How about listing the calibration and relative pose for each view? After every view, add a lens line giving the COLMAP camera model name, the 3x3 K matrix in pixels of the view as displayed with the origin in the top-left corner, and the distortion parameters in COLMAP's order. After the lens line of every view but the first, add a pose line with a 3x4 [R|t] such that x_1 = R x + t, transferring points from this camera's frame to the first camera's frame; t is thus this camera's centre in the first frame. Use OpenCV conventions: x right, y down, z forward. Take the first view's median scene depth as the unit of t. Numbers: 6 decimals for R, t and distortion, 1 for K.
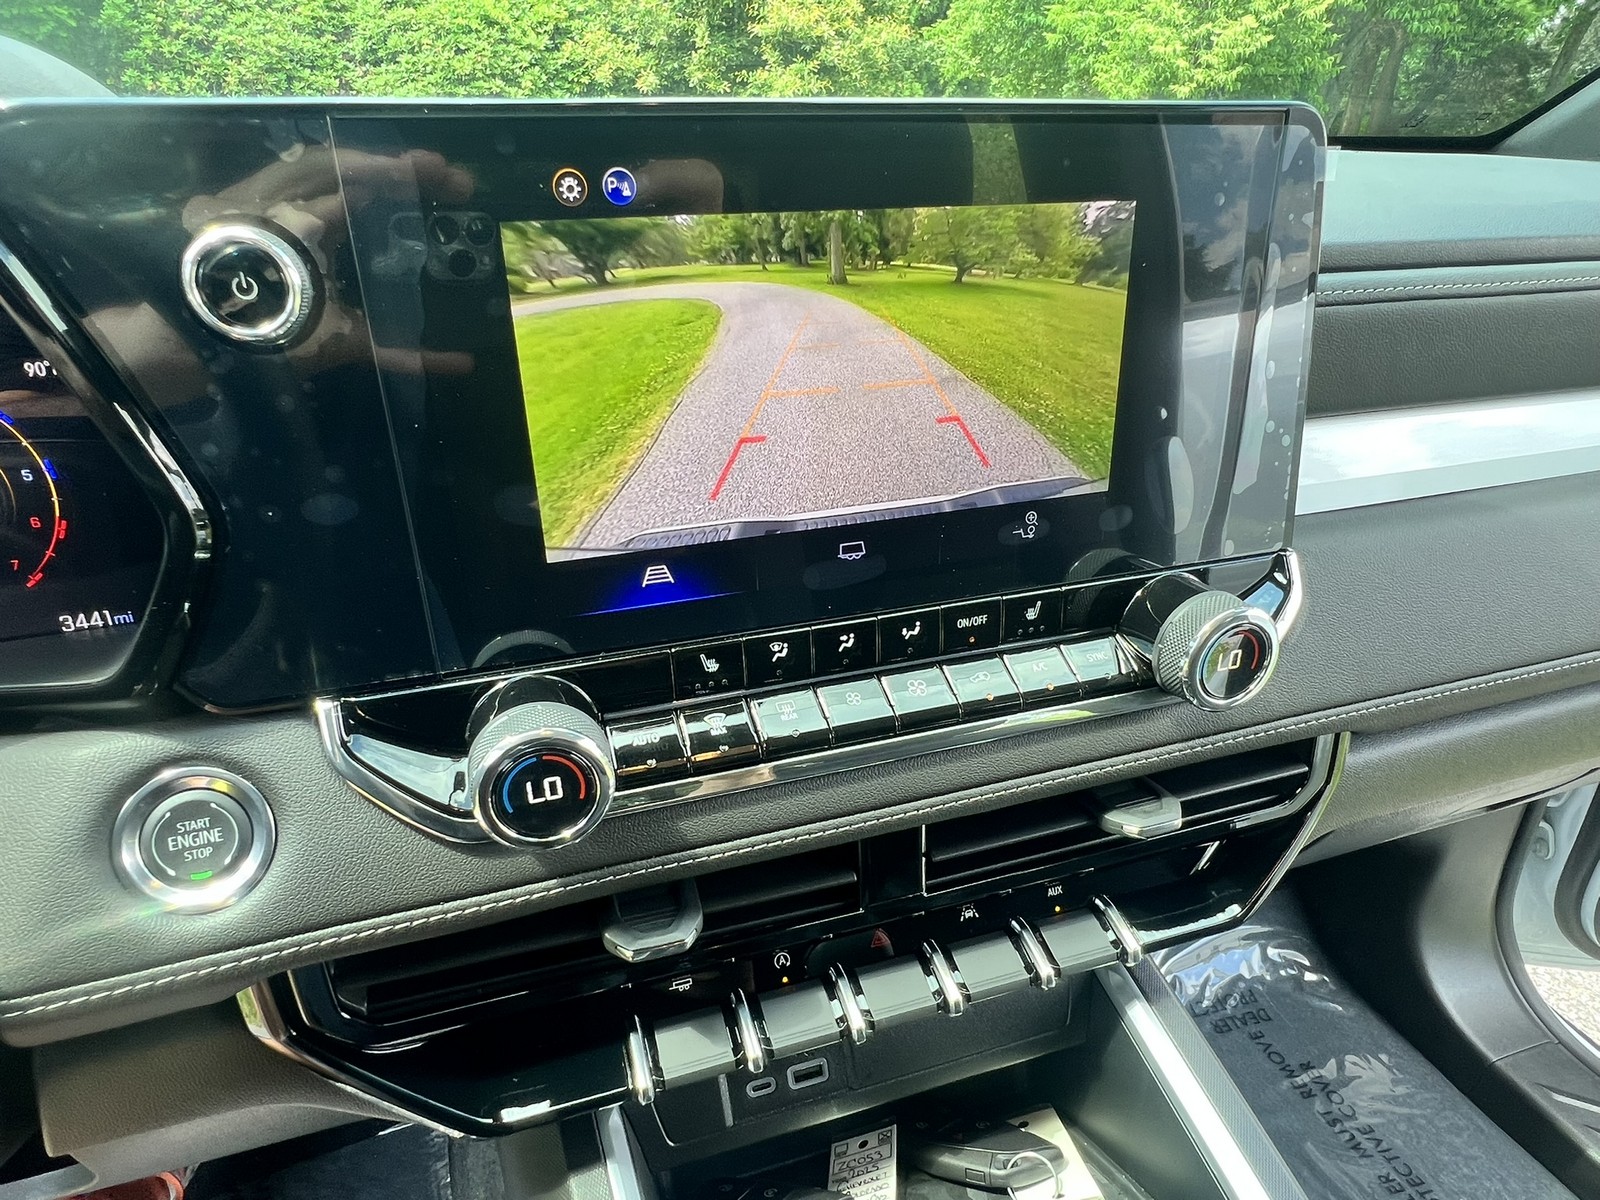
lens RADIAL K [[928.5, 0, 772.6], [0, 928.5, 639.1], [0, 0, 1]] dist [-0.004857, 0.000563]
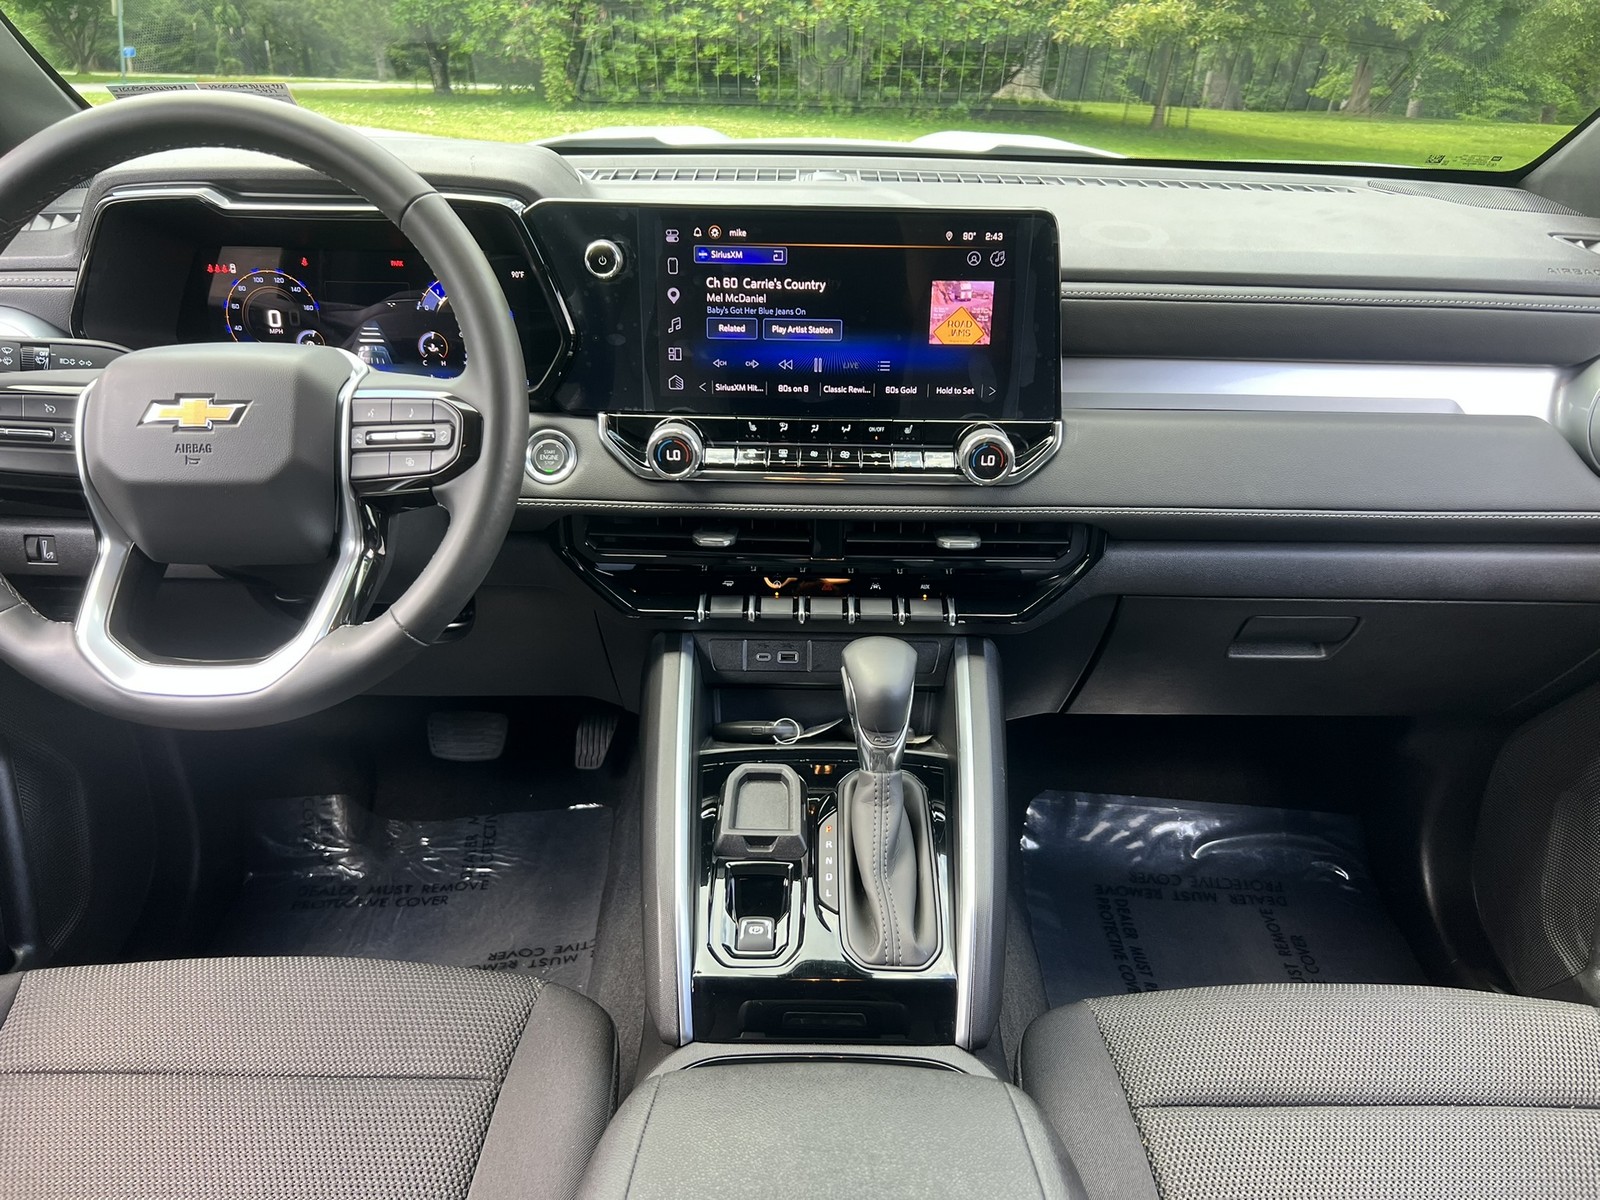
lens RADIAL K [[1213.5, 0, 803.8], [0, 1213.5, 599.0], [0, 0, 1]] dist [0.039648, -0.052910]
pose [[0.952658, 0.158509, -0.259457, 0.797872], [-0.166908, 0.985916, -0.010522, 0.404853], [0.254135, 0.053329, 0.965697, -1.651858]]
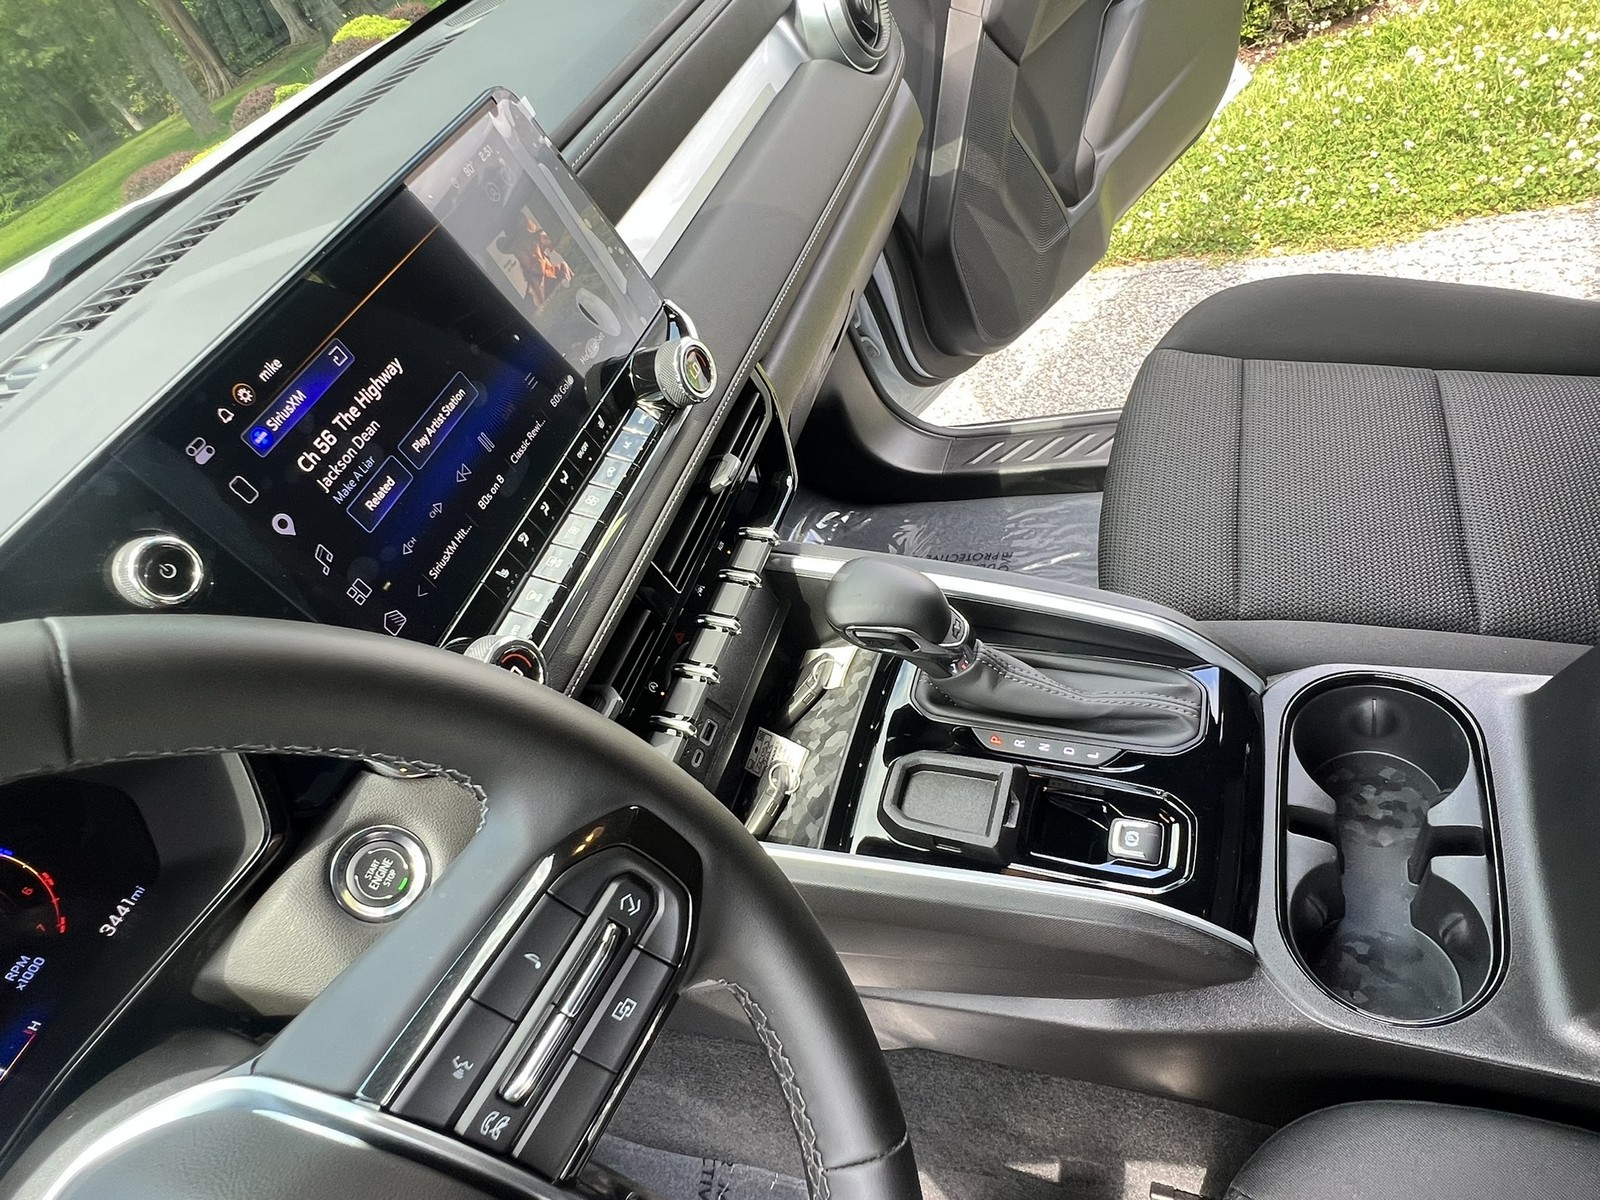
lens RADIAL K [[923.3, 0, 794.2], [0, 923.3, 616.0], [0, 0, 1]] dist [-0.002652, -0.000625]
pose [[0.559681, -0.726180, 0.399275, -0.411202], [0.666672, 0.680730, 0.303571, -0.061667], [-0.492245, 0.096283, 0.865115, -0.528477]]
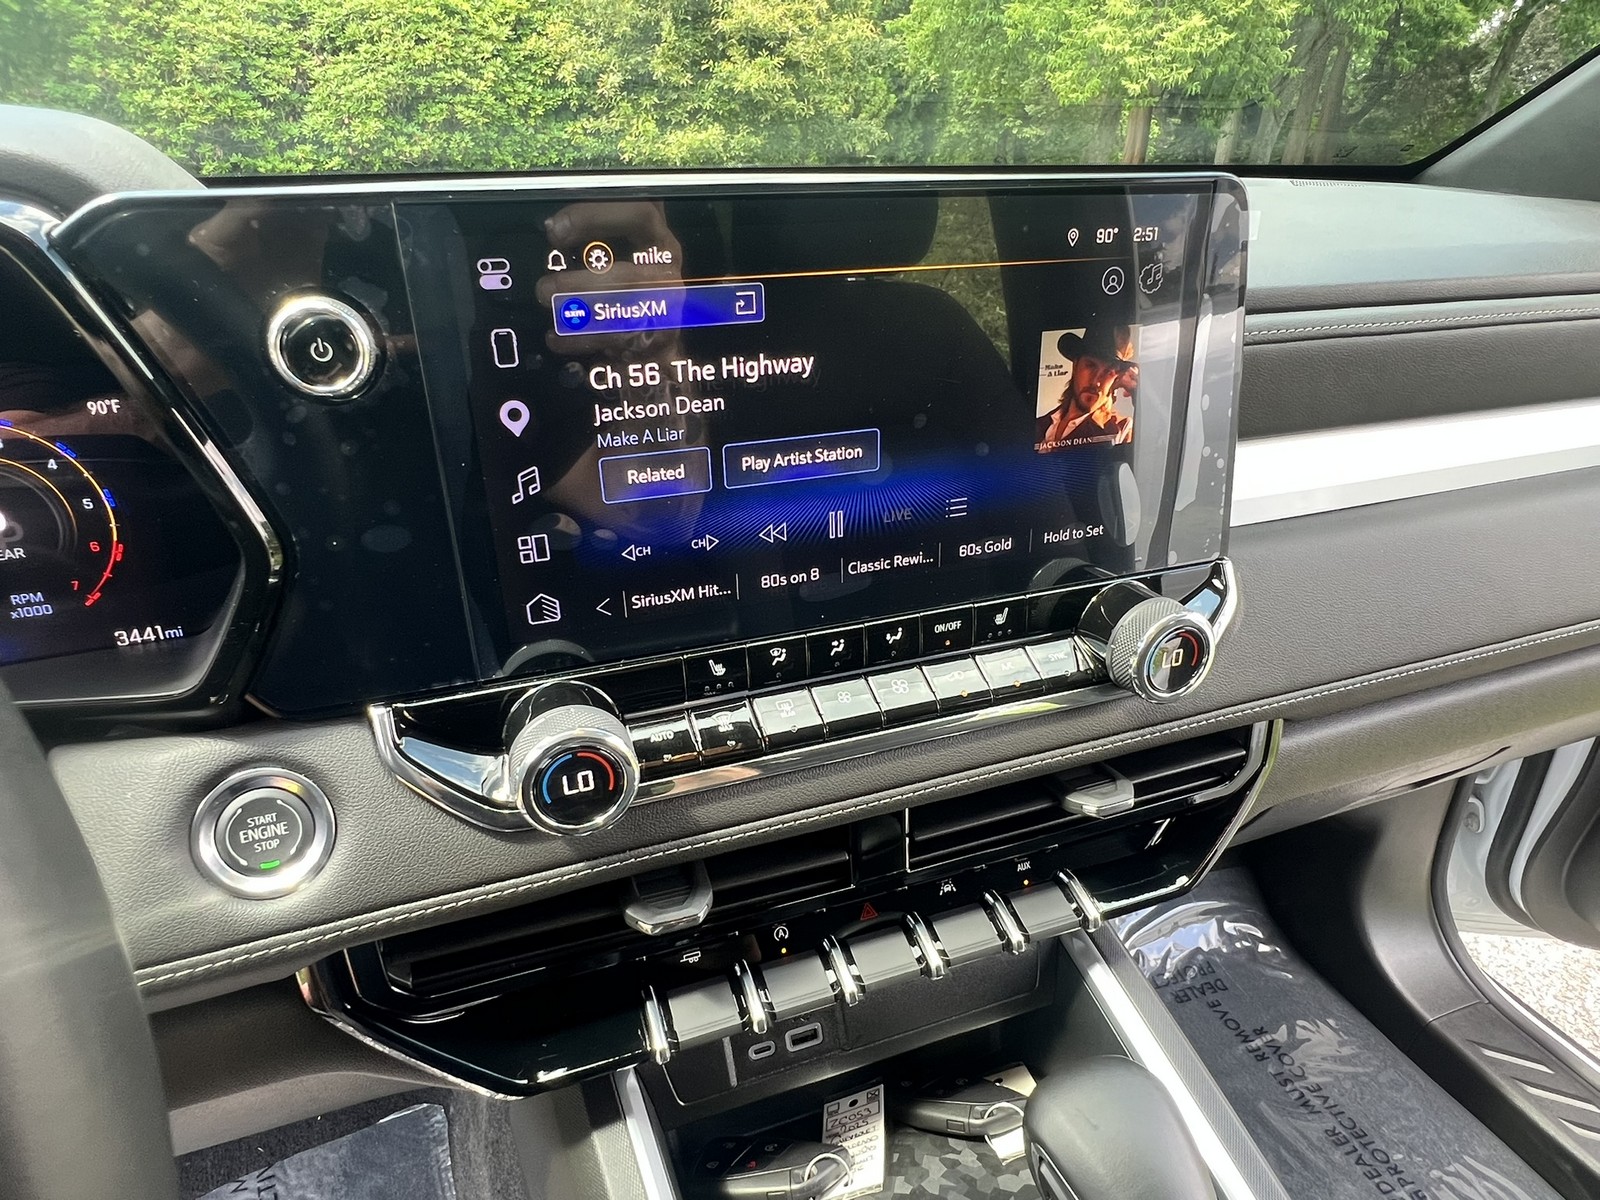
lens RADIAL K [[927.5, 0, 779.3], [0, 927.5, 631.0], [0, 0, 1]] dist [-0.003789, -0.002047]
pose [[0.999174, -0.012054, 0.038820, -0.031076], [0.012070, 0.999927, -0.000190, -0.015151], [-0.038815, 0.000658, 0.999246, -0.109026]]
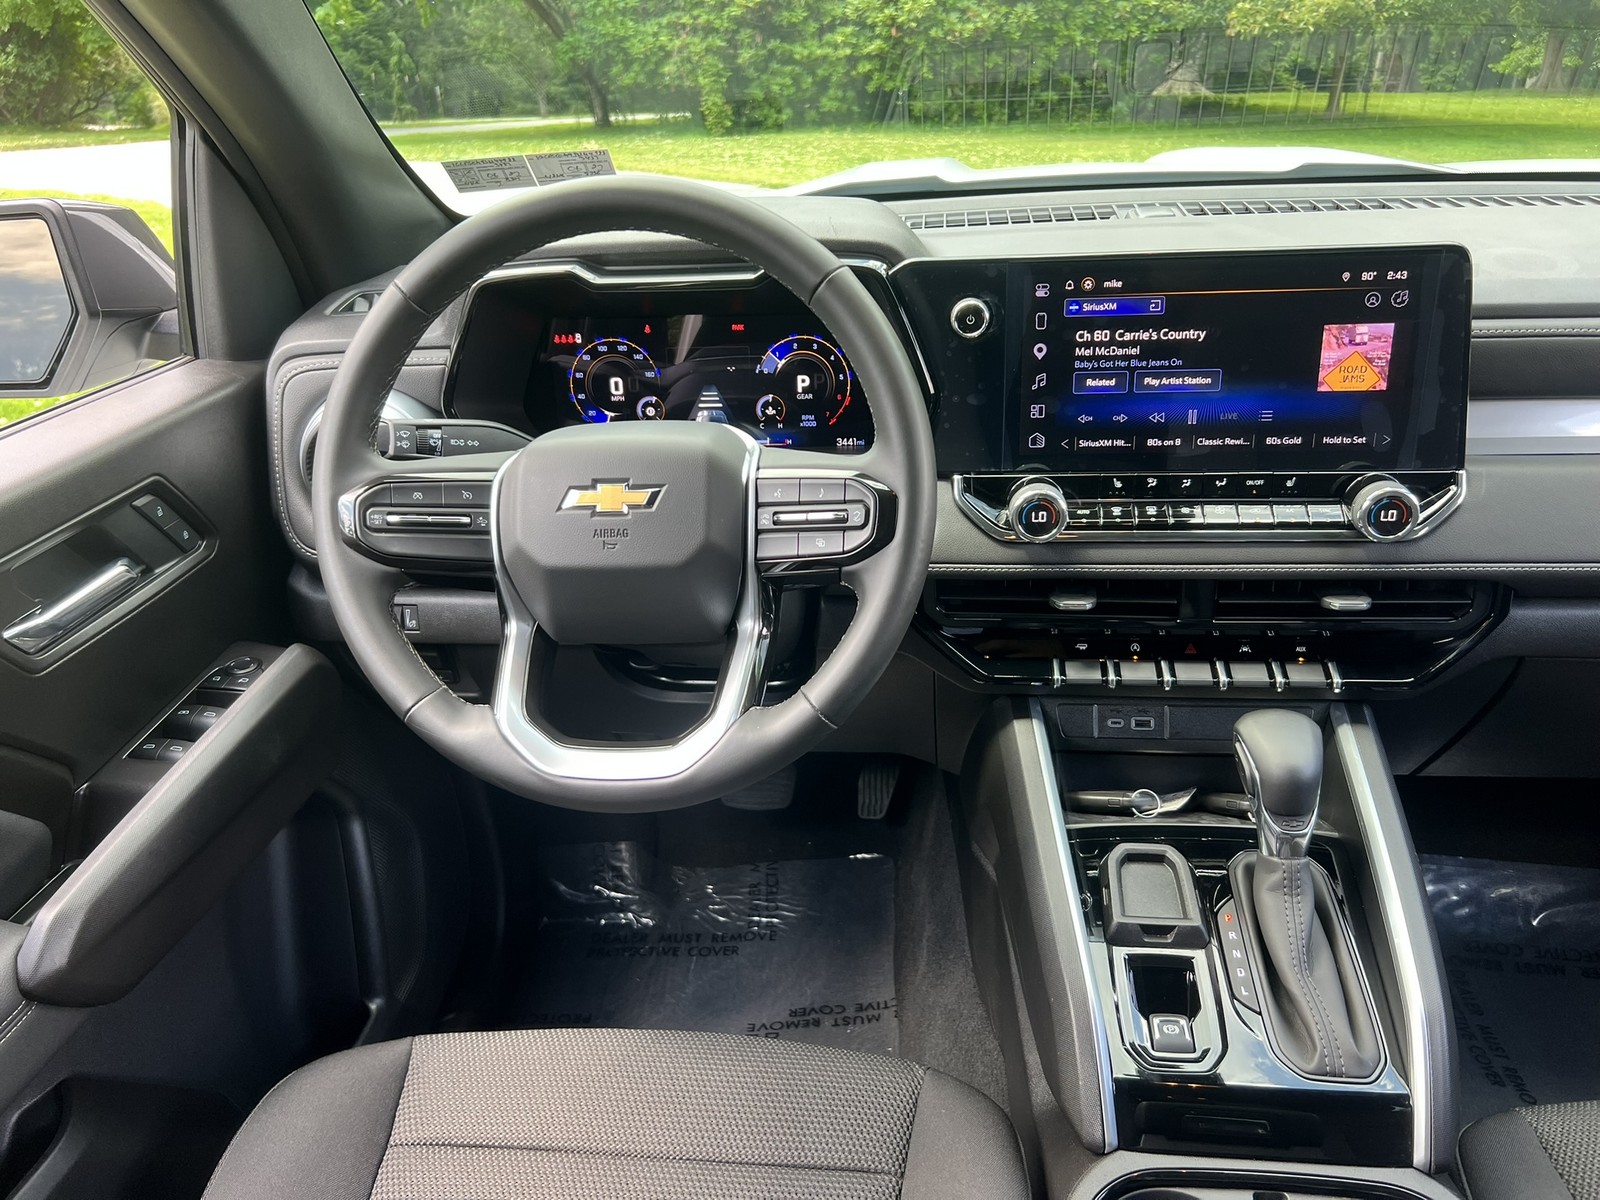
lens RADIAL K [[1213.3, 0, 796.5], [0, 1213.3, 603.6], [0, 0, 1]] dist [0.049337, -0.068530]
pose [[0.912998, 0.147179, -0.380489, 0.331344], [-0.157773, 0.987470, 0.003387, 0.366400], [0.376220, 0.056939, 0.924779, -1.713414]]
